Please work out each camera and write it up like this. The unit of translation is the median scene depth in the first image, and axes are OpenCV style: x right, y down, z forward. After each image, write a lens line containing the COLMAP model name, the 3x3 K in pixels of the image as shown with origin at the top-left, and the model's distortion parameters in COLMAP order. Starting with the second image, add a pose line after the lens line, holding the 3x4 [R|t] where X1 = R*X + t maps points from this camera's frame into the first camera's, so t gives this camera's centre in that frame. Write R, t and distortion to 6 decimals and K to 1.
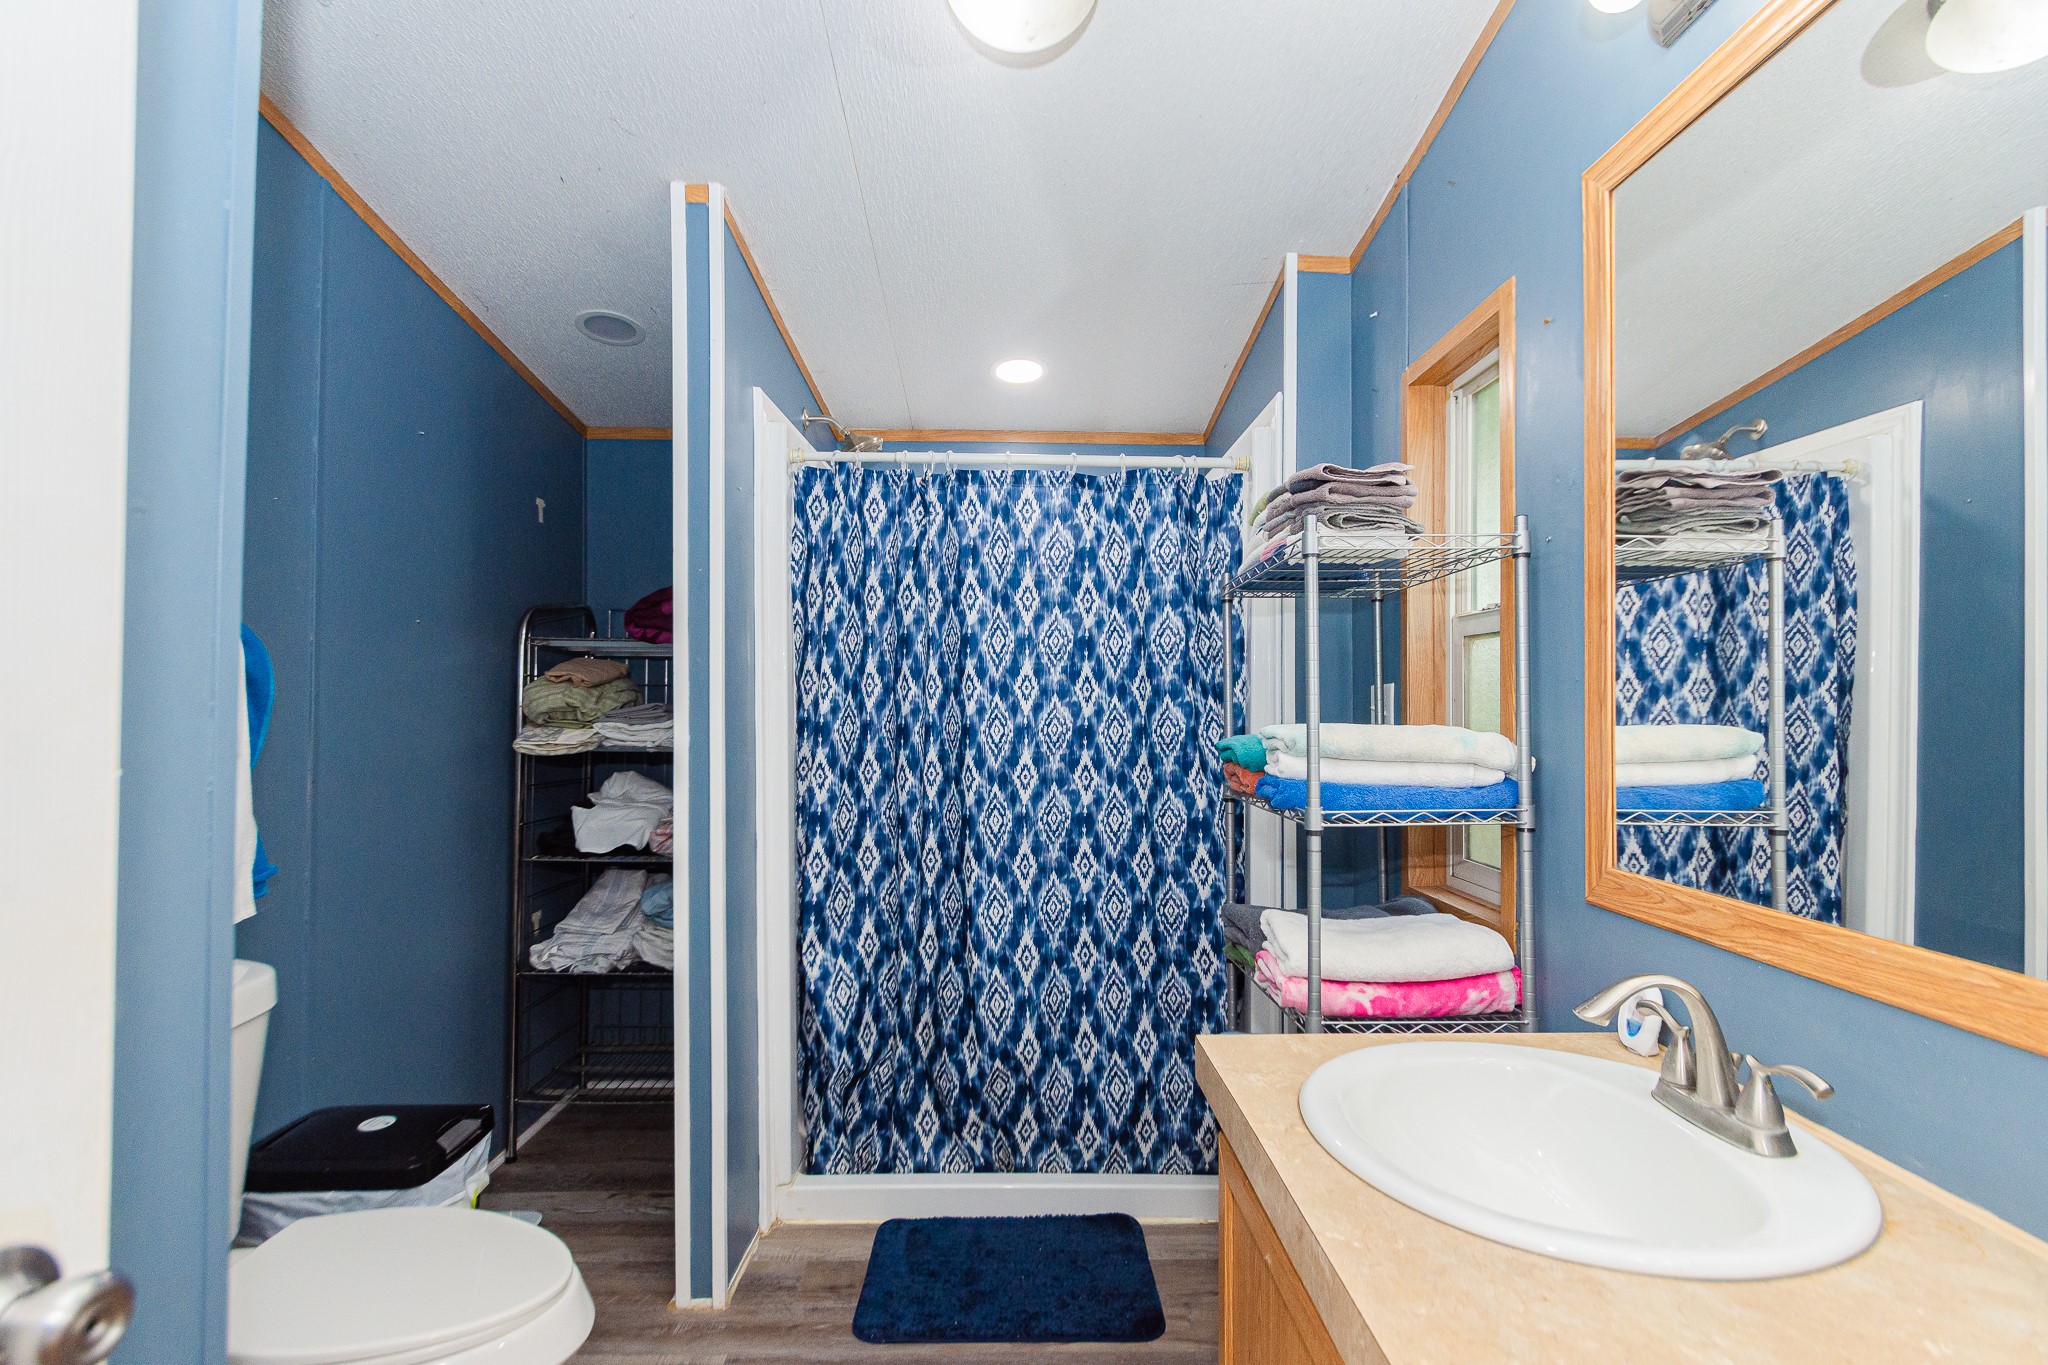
lens RADIAL K [[930.8, 0, 1022.3], [0, 930.8, 701.9], [0, 0, 1]] dist [0.024753, -0.010658]
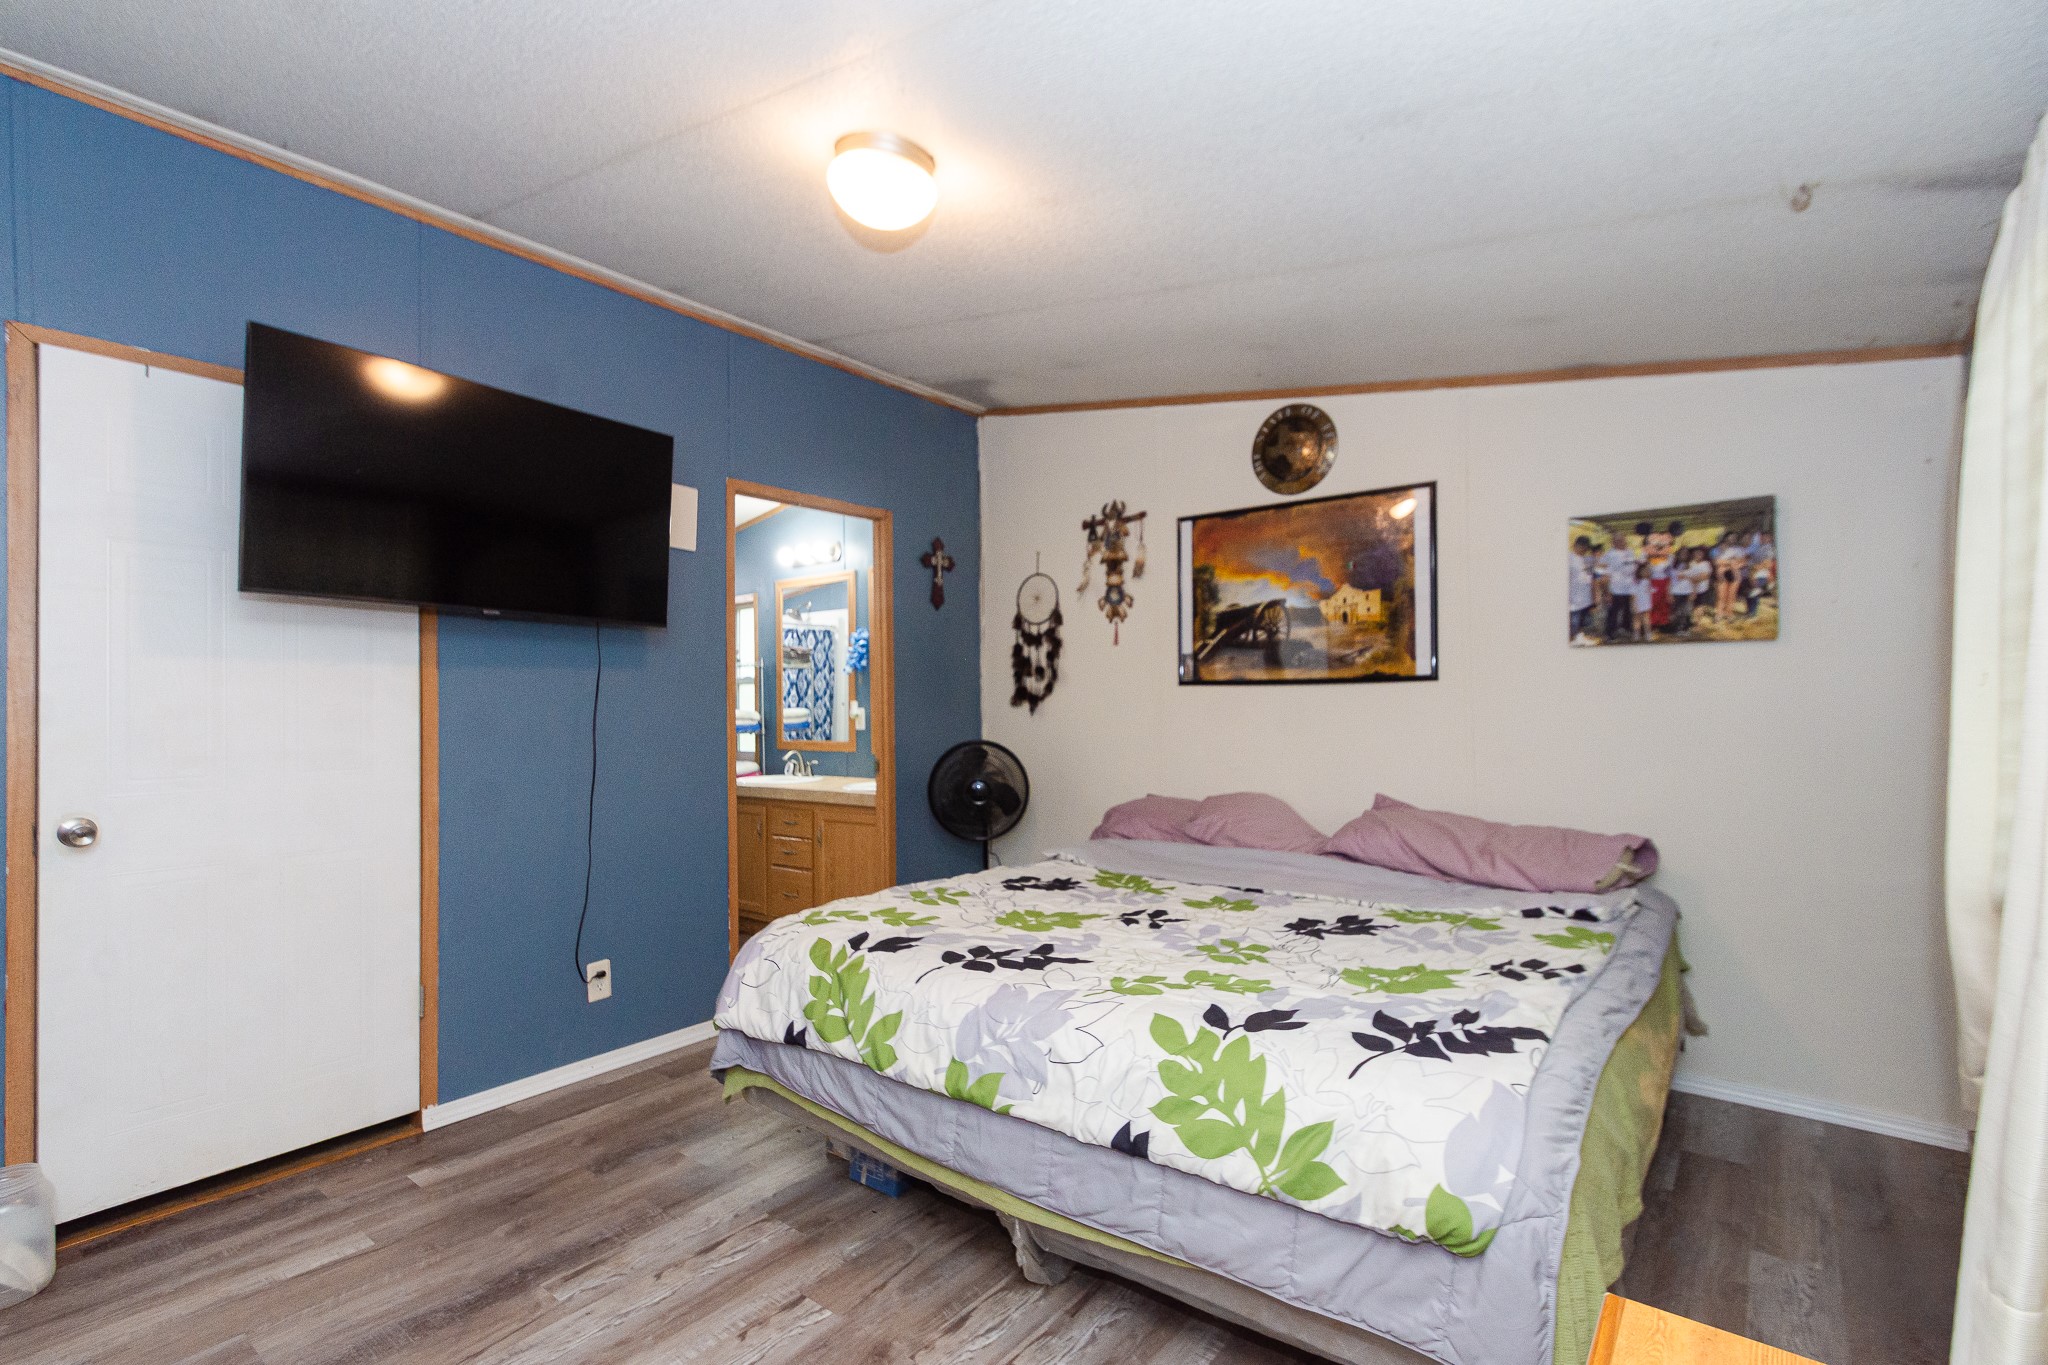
lens RADIAL K [[930.8, 0, 1022.3], [0, 930.8, 701.9], [0, 0, 1]] dist [0.024753, -0.010658]
pose [[0.630870, -0.001832, 0.775886, -1.152451], [0.000825, 0.999998, 0.001691, -0.006044], [-0.775888, -0.000427, 0.630871, -1.476527]]
